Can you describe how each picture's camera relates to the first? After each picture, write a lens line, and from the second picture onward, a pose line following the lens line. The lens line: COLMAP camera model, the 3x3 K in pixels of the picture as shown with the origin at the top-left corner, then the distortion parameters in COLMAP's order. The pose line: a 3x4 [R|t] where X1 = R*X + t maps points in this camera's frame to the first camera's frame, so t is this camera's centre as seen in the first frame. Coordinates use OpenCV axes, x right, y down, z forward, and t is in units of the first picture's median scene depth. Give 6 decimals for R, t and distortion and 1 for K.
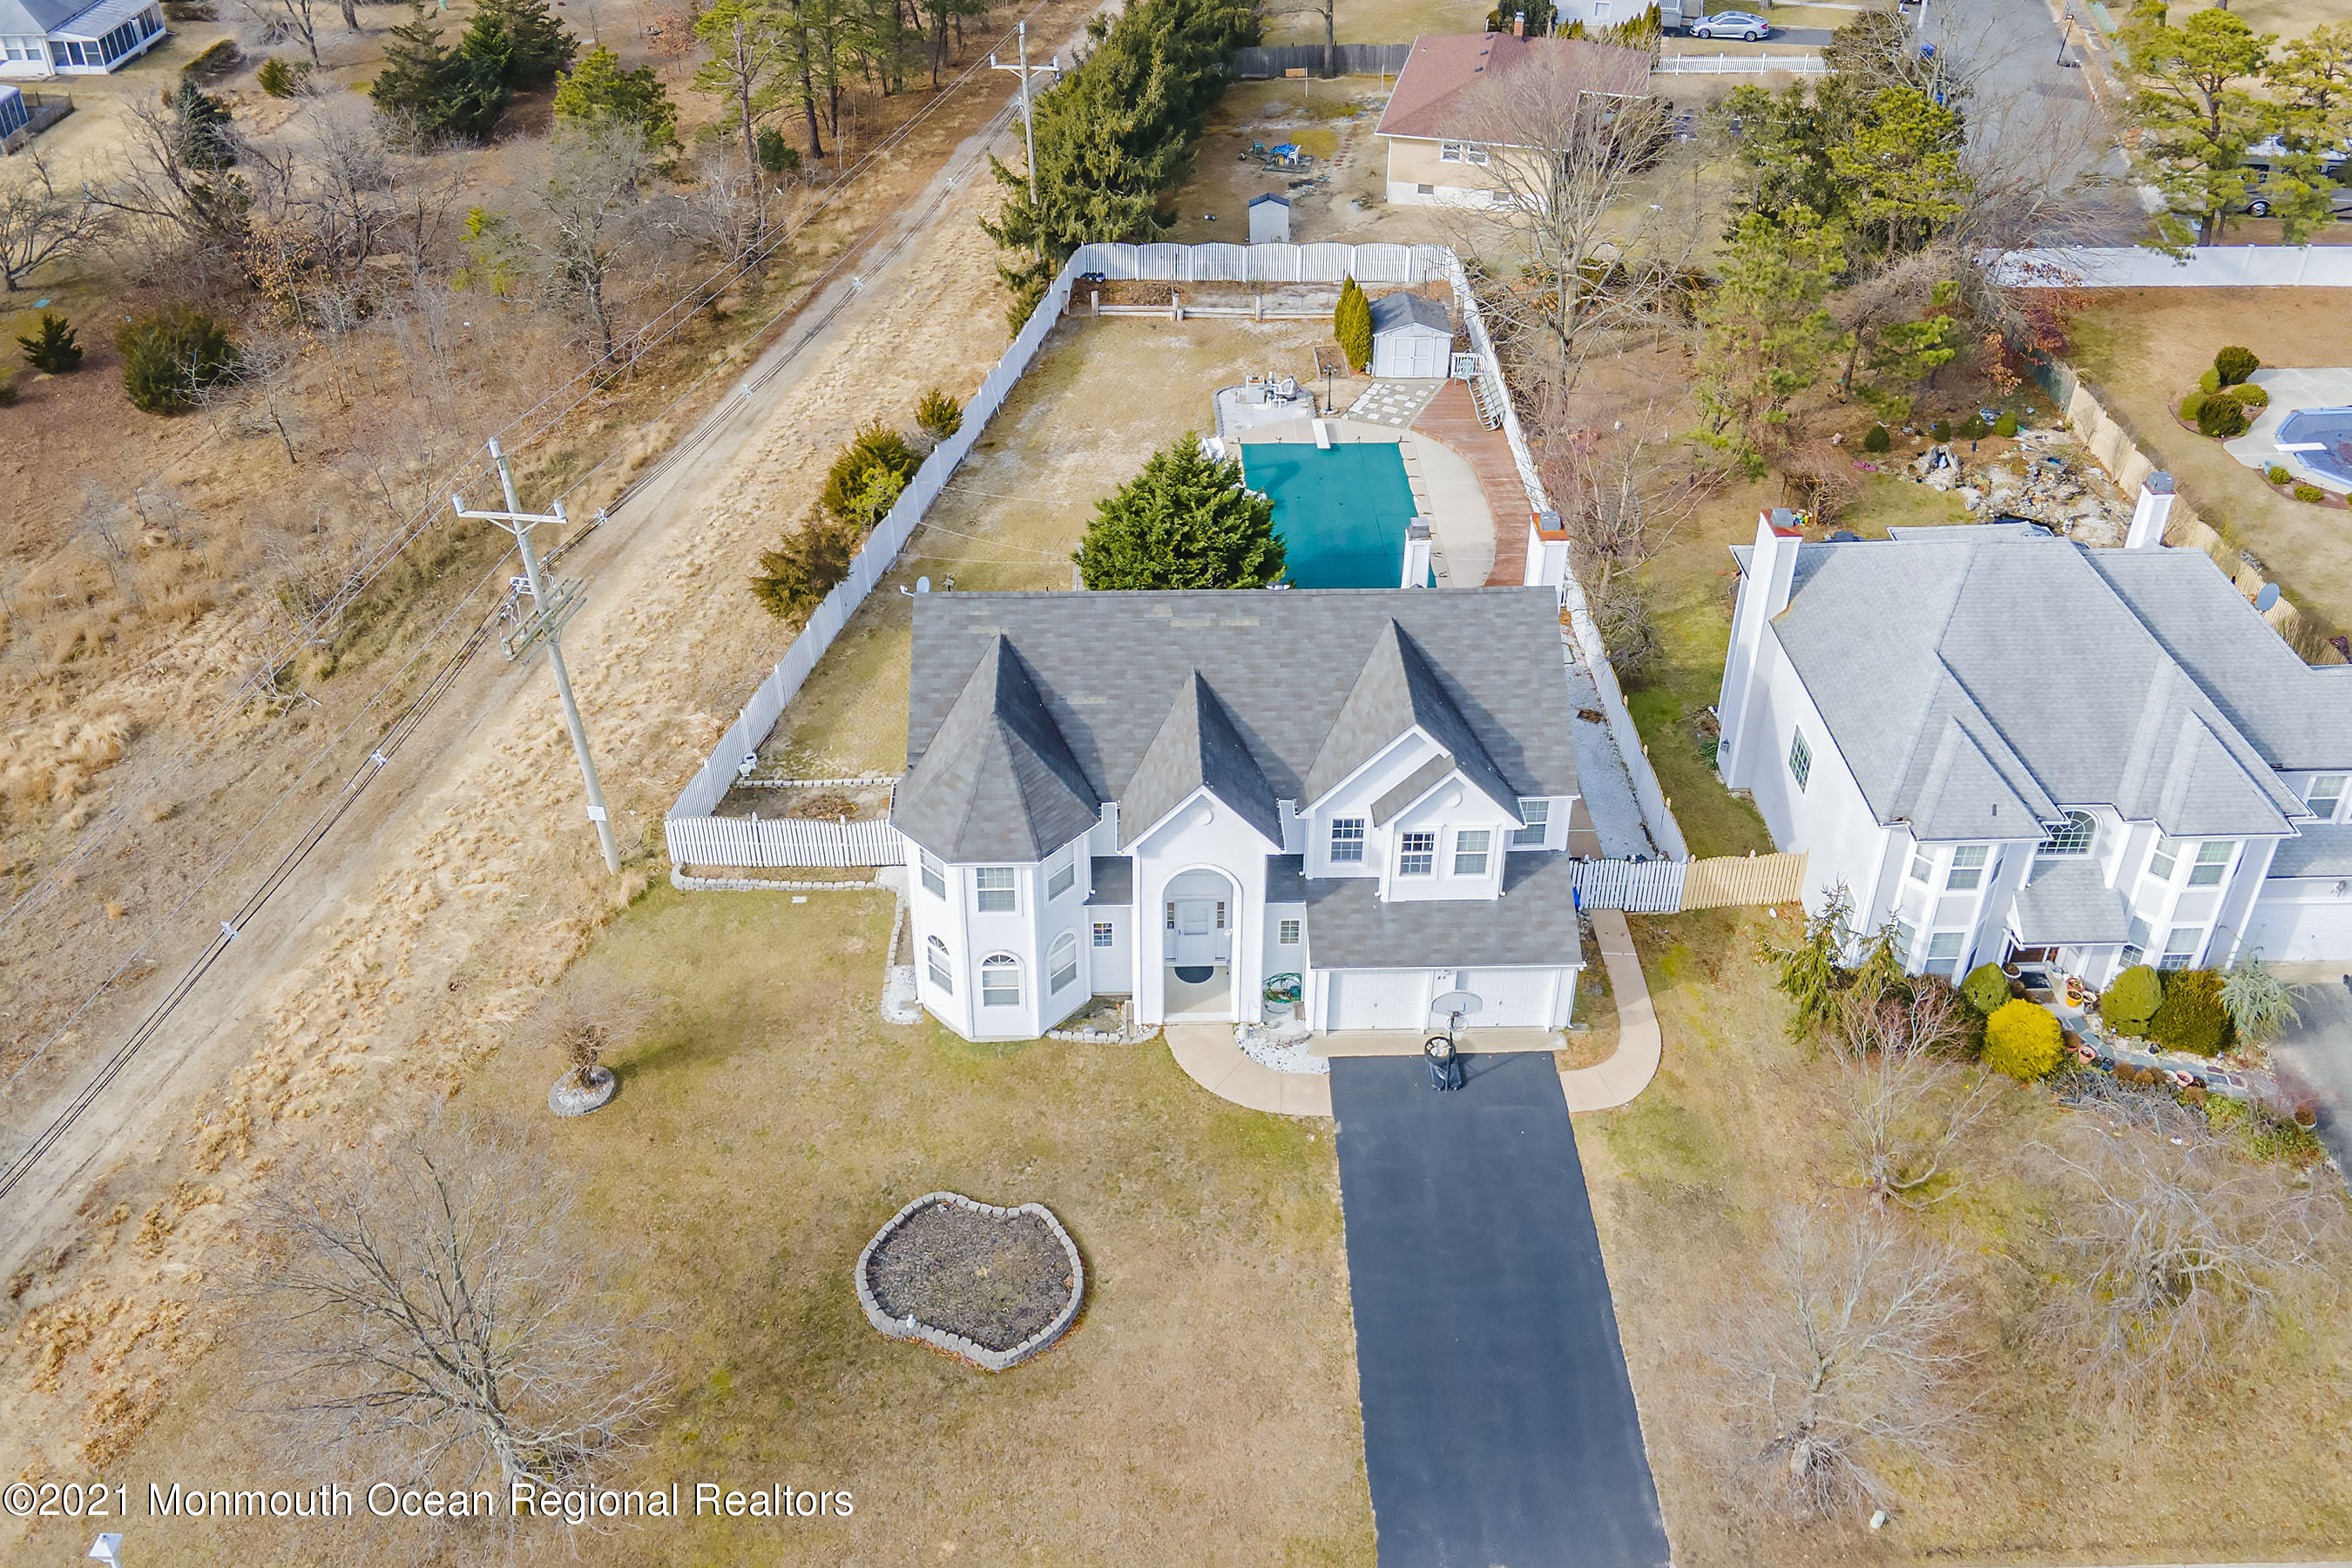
lens RADIAL K [[1990.0, 0, 1202.5], [0, 1990.0, 783.5], [0, 0, 1]] dist [-0.016410, 0.067257]
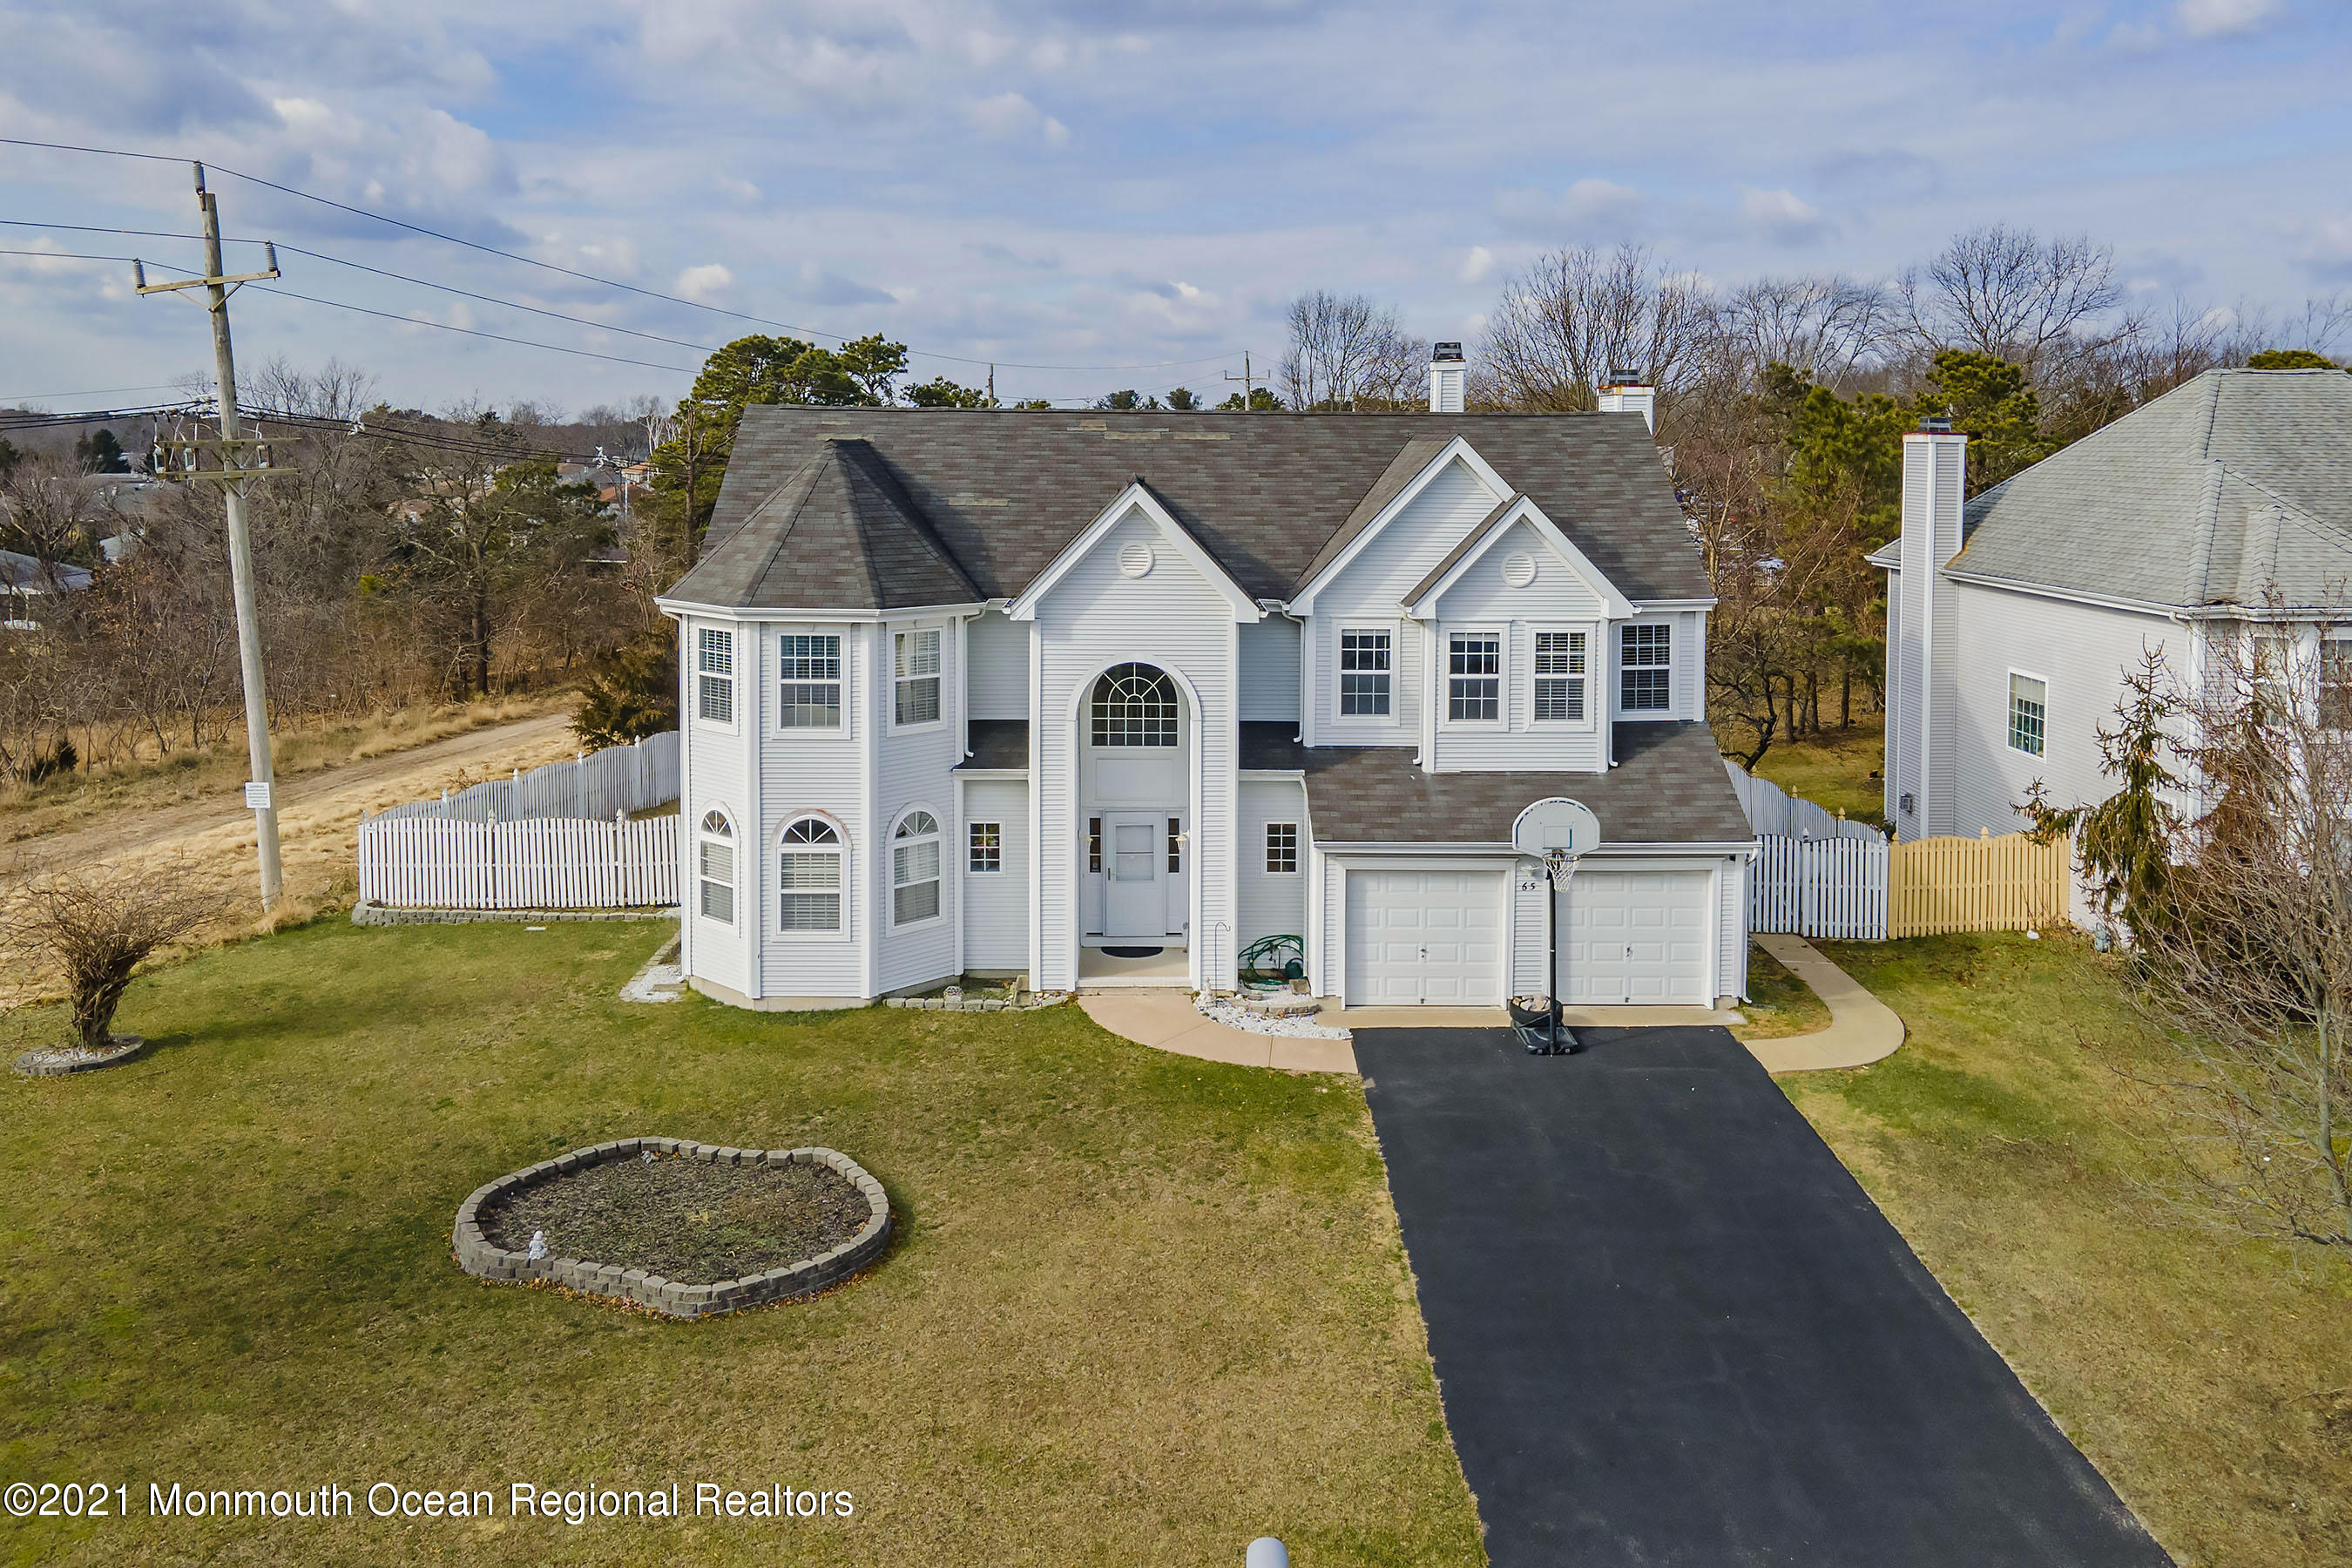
lens RADIAL K [[1990.0, 0, 1202.5], [0, 1990.0, 783.5], [0, 0, 1]] dist [-0.016410, 0.067257]
pose [[0.999924, -0.003650, -0.011809, 0.028502], [-0.002926, 0.858370, -0.513023, 0.410519], [0.012009, 0.513019, 0.858293, 0.482715]]
